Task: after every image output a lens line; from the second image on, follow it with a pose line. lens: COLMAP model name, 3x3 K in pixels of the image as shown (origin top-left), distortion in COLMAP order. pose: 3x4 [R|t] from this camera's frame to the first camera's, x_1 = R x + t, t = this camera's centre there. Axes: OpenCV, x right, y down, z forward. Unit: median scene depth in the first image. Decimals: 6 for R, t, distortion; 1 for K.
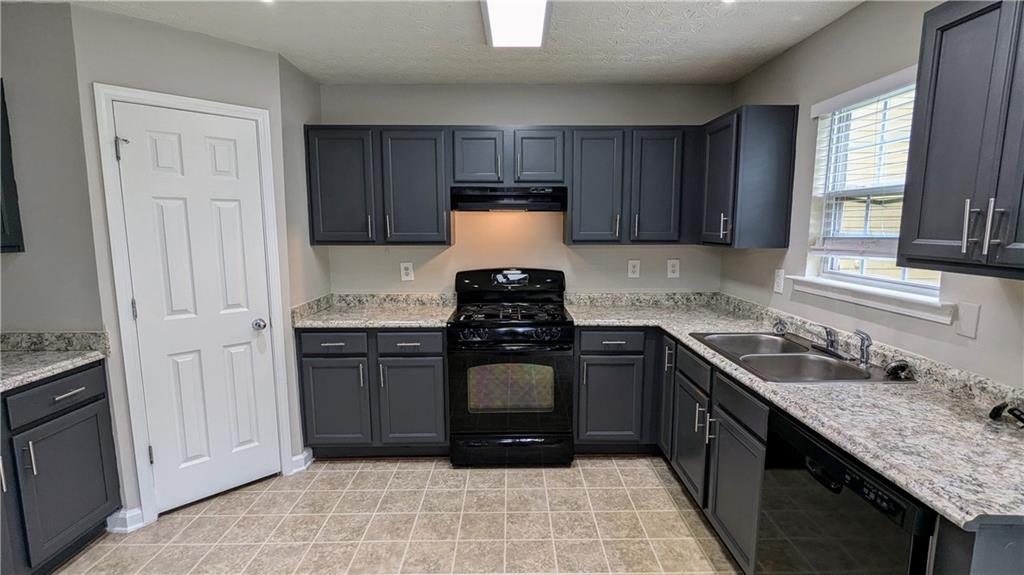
lens RADIAL K [[482.4, 0, 514.8], [0, 482.4, 291.8], [0, 0, 1]] dist [0.002589, 0.000160]
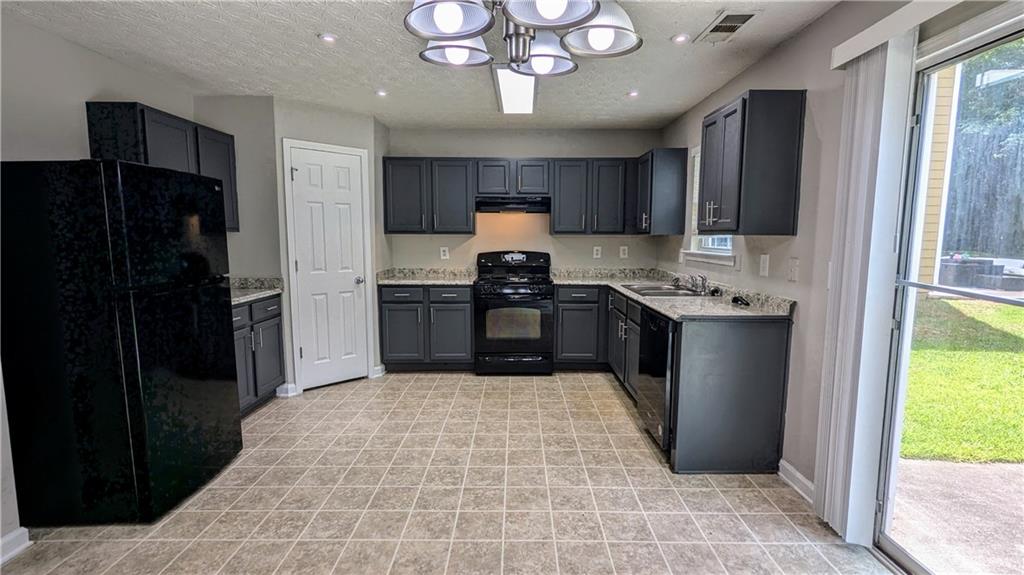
lens RADIAL K [[482.4, 0, 514.8], [0, 482.4, 291.8], [0, 0, 1]] dist [0.002589, 0.000160]
pose [[0.999912, 0.006368, -0.011614, 0.013344], [-0.006612, 0.999755, -0.021102, 0.127210], [0.011477, 0.021177, 0.999710, -0.571998]]
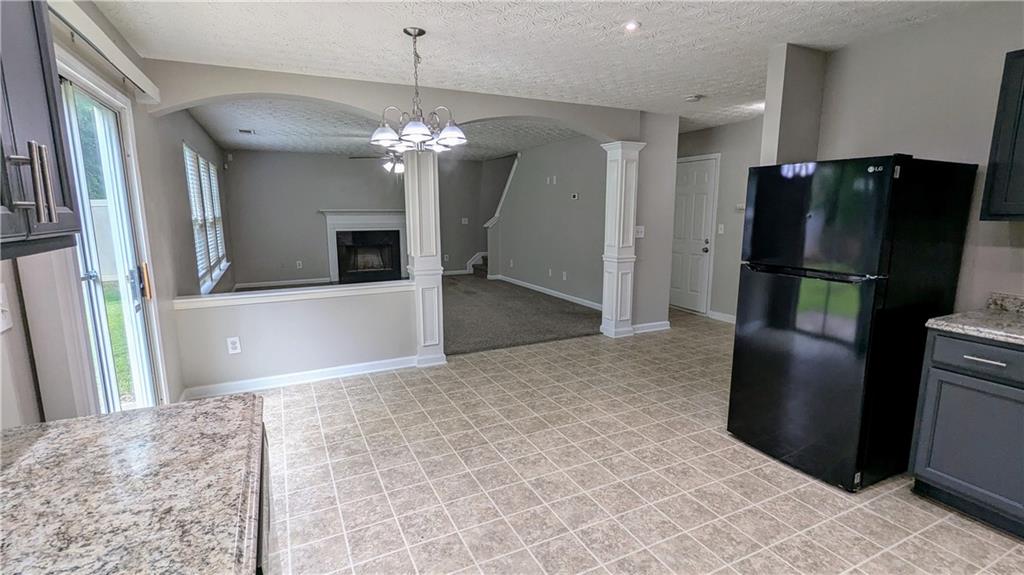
lens RADIAL K [[482.4, 0, 514.8], [0, 482.4, 291.8], [0, 0, 1]] dist [0.002589, 0.000160]
pose [[-0.902074, 0.079996, -0.424102, 0.272083], [-0.052743, 0.954872, 0.292298, -0.094472], [0.428345, 0.286043, -0.857146, 0.808467]]
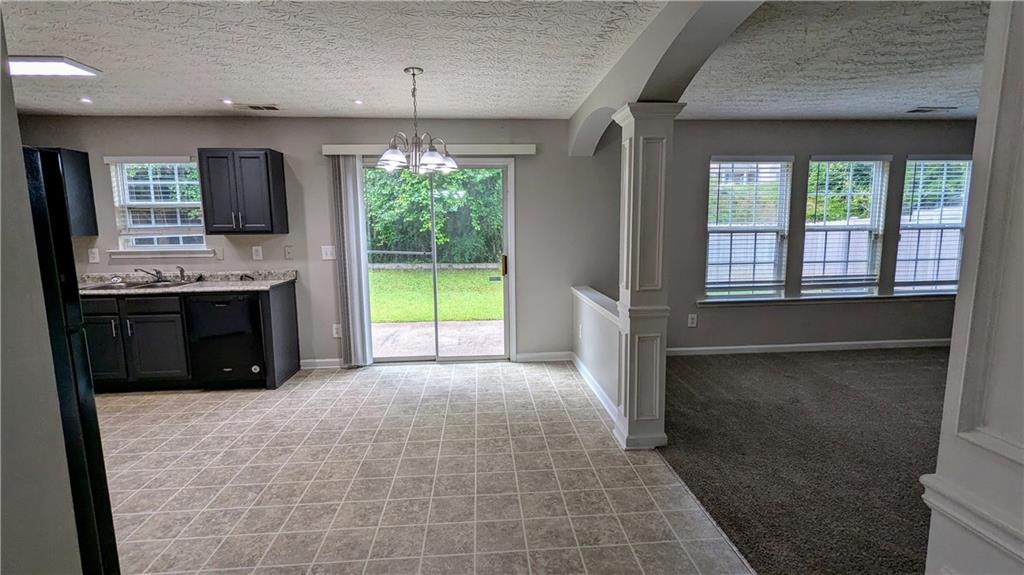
lens RADIAL K [[482.4, 0, 514.8], [0, 482.4, 291.8], [0, 0, 1]] dist [0.002589, 0.000160]
pose [[-0.064101, -0.136994, 0.988496, -1.129524], [0.148176, 0.978246, 0.145183, 0.067800], [-0.986881, 0.155778, -0.042407, -0.315943]]
